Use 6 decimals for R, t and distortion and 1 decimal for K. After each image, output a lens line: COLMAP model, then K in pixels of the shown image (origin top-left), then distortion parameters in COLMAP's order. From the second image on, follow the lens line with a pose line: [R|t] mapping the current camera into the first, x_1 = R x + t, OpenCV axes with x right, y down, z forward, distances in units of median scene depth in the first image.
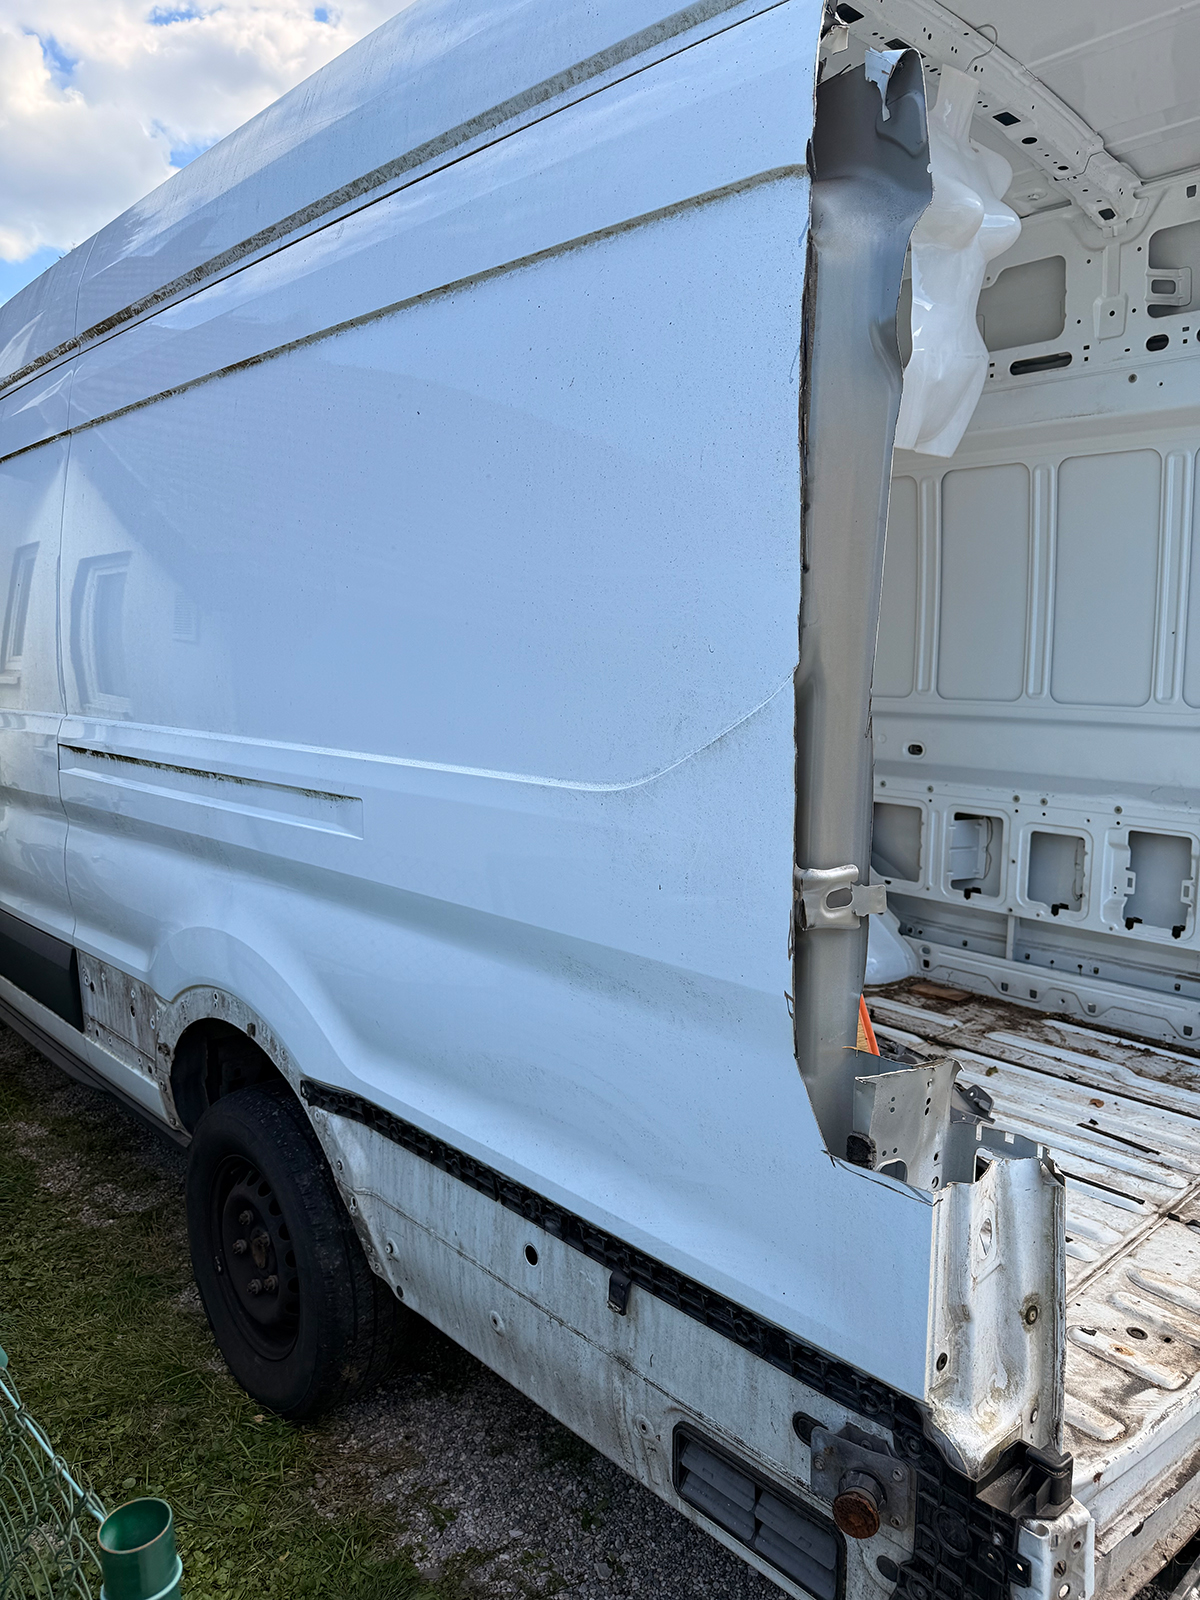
lens RADIAL K [[1134.5, 0, 596.7], [0, 1134.5, 787.8], [0, 0, 1]] dist [0.058930, -0.066884]
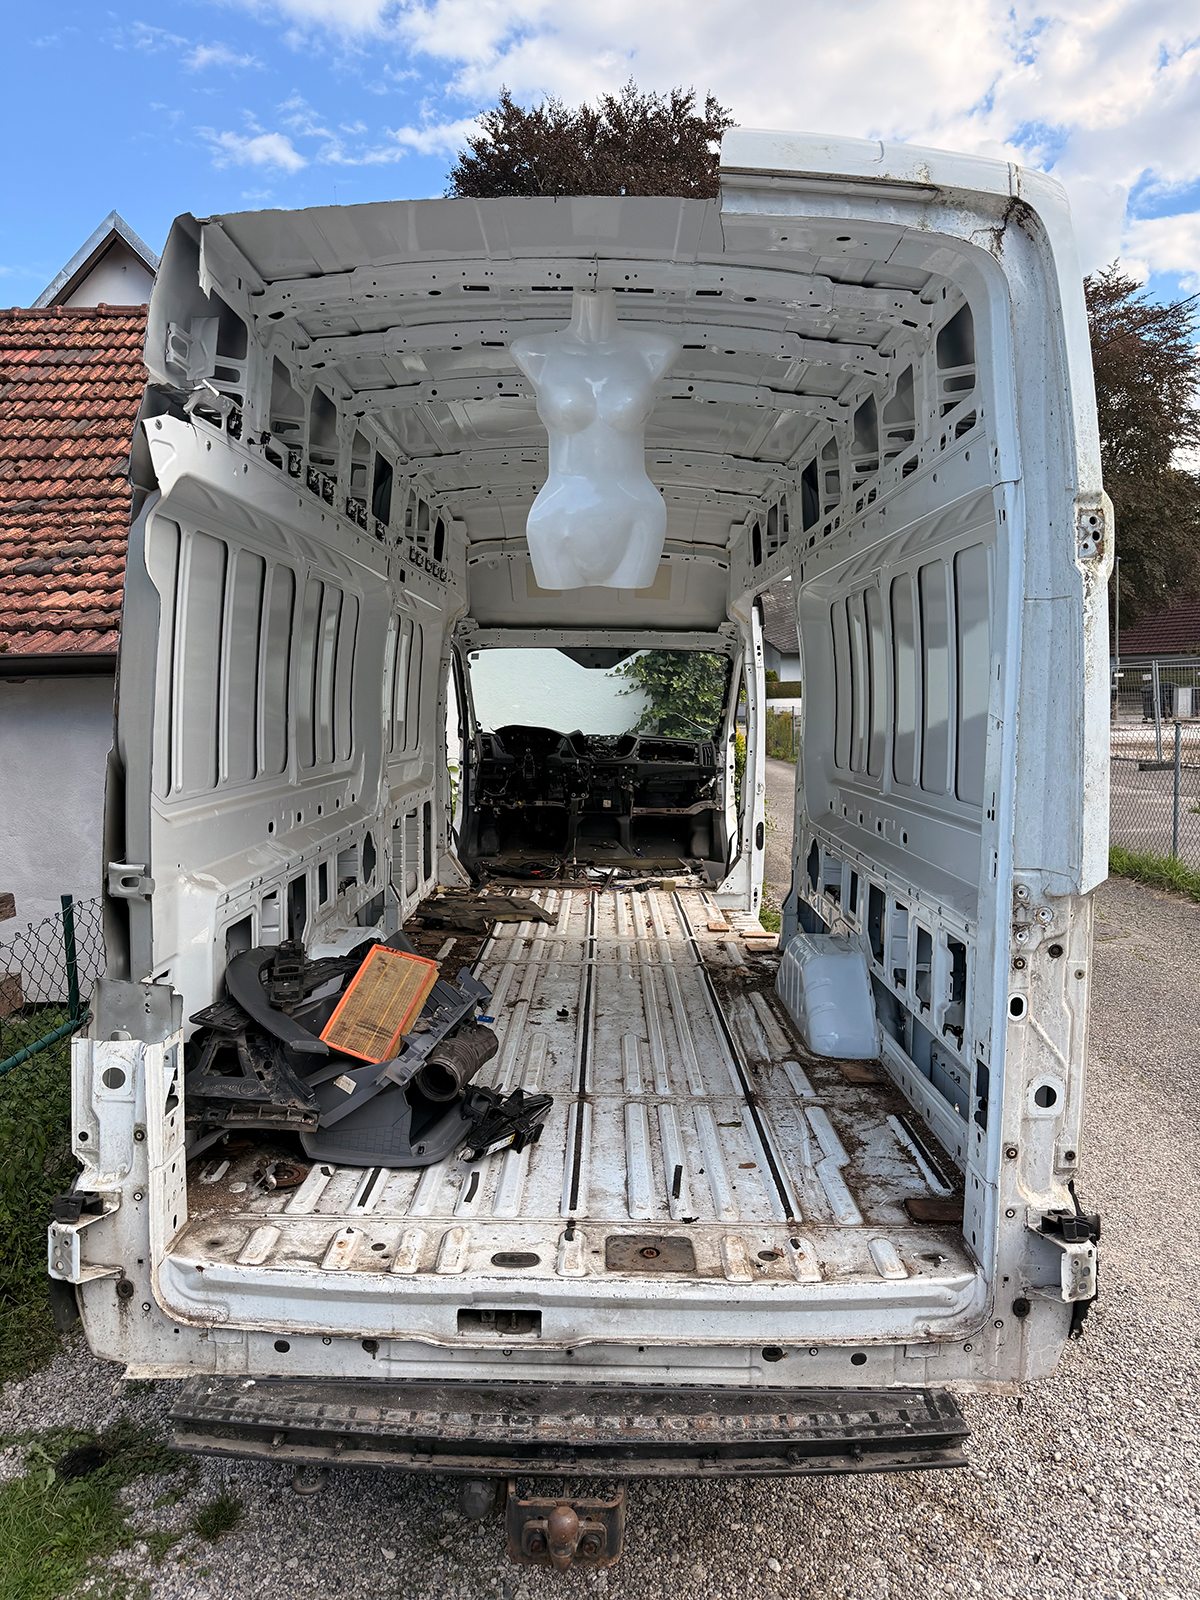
lens RADIAL K [[1134.5, 0, 596.7], [0, 1134.5, 787.8], [0, 0, 1]] dist [0.058930, -0.066884]
pose [[0.735657, 0.068884, -0.673843, 0.884210], [-0.096611, 0.995315, -0.003727, -0.053659], [0.670429, 0.067843, 0.738865, 0.069122]]
